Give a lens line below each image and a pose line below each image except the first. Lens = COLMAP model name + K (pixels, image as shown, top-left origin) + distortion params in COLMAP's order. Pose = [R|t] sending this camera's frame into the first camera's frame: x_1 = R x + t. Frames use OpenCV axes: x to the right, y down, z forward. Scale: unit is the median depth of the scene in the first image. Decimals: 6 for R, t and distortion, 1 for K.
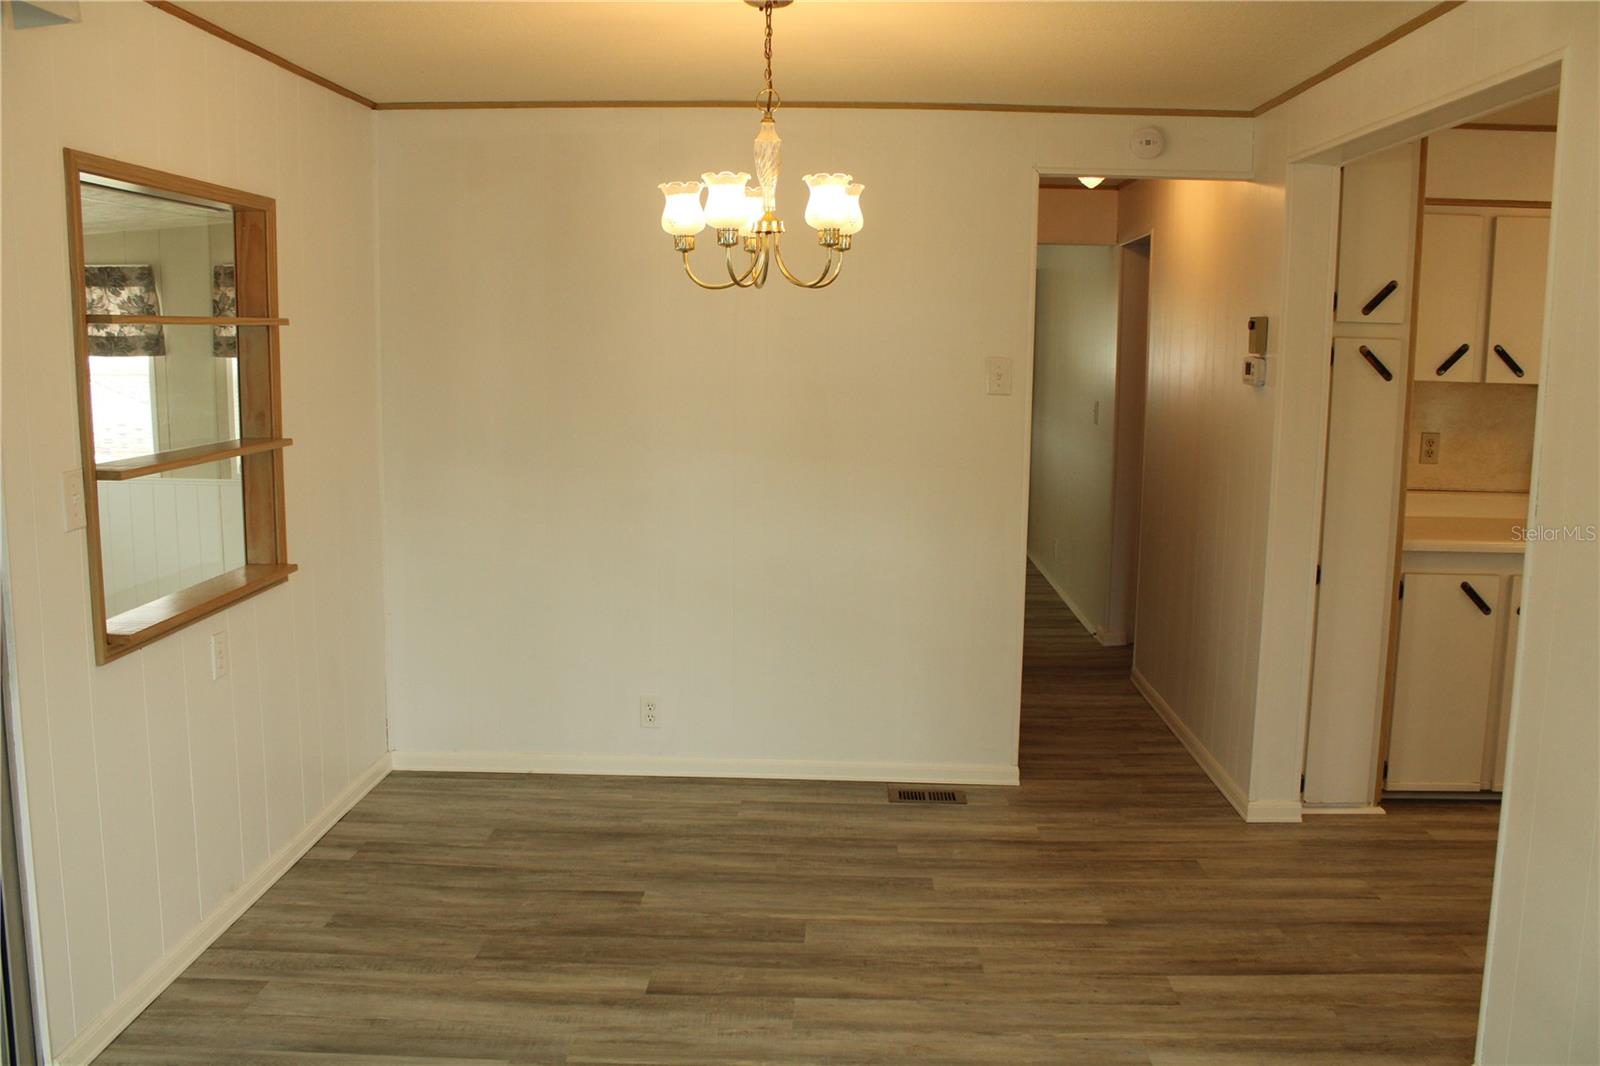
lens RADIAL K [[1348.4, 0, 798.5], [0, 1348.4, 535.4], [0, 0, 1]] dist [-0.151765, 0.128833]
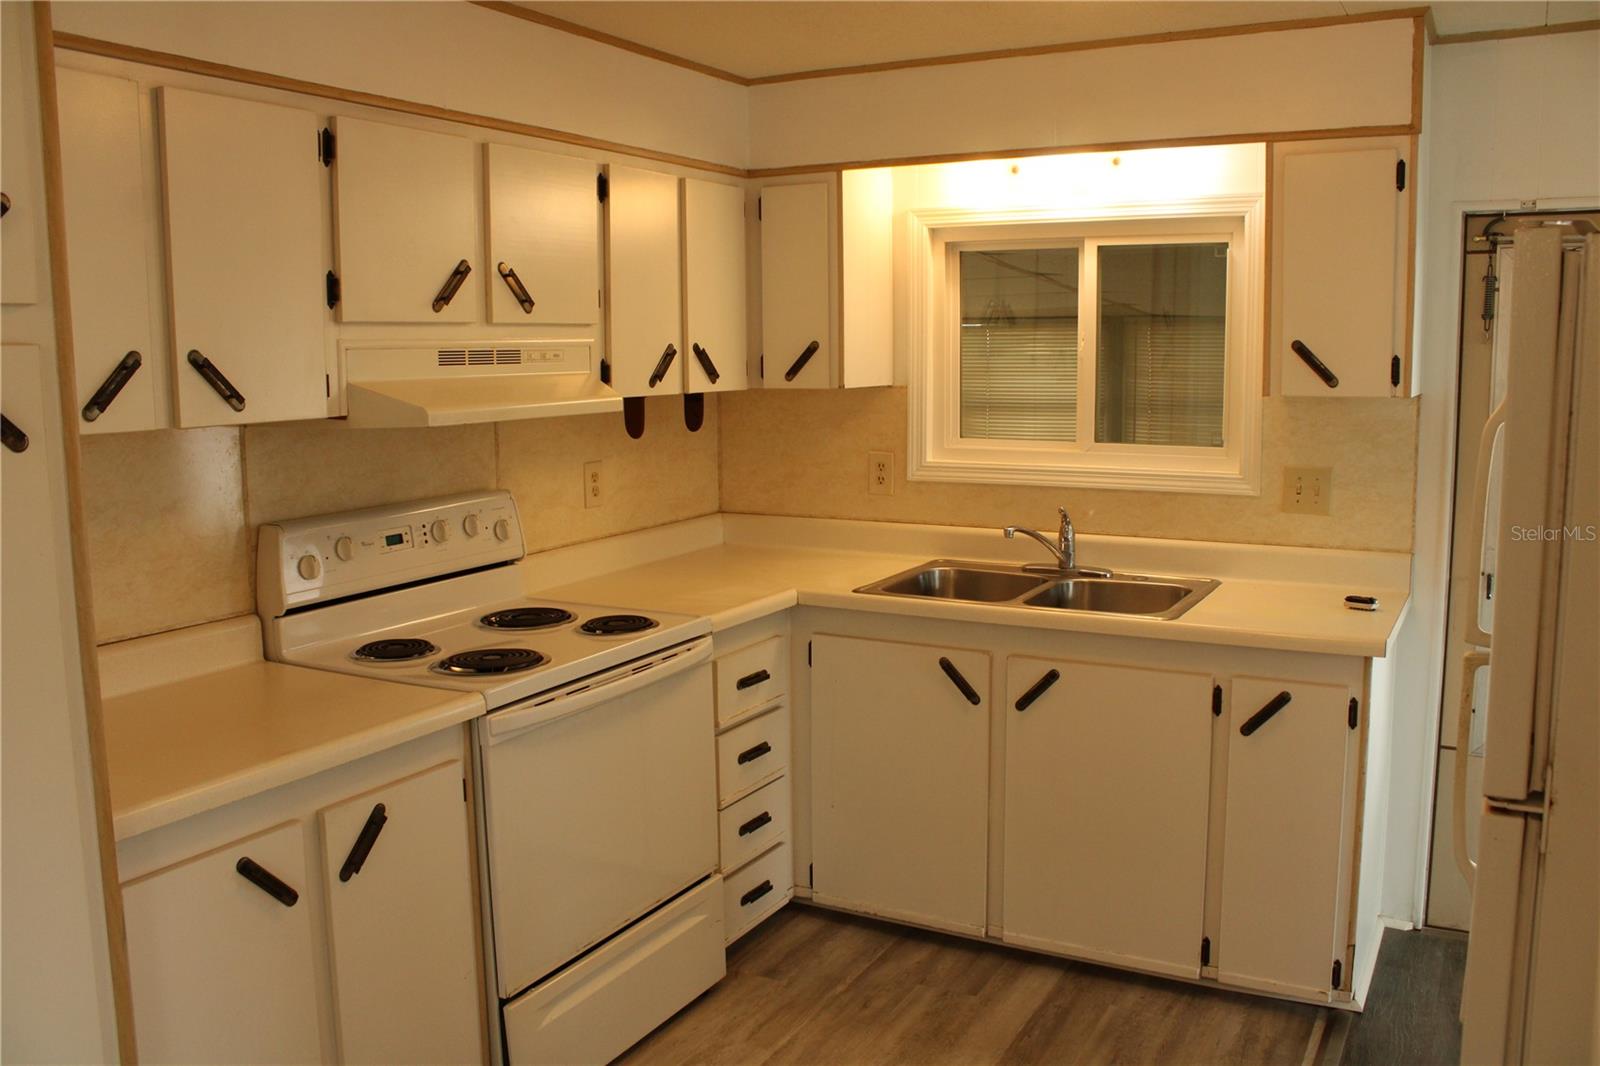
lens RADIAL K [[1348.4, 0, 799.3], [0, 1348.4, 528.7], [0, 0, 1]] dist [-0.151765, 0.128833]
pose [[0.458786, -0.132997, 0.878537, 0.198243], [0.144379, 0.986753, 0.073983, -0.083217], [-0.876738, 0.092900, 0.471911, 0.572032]]
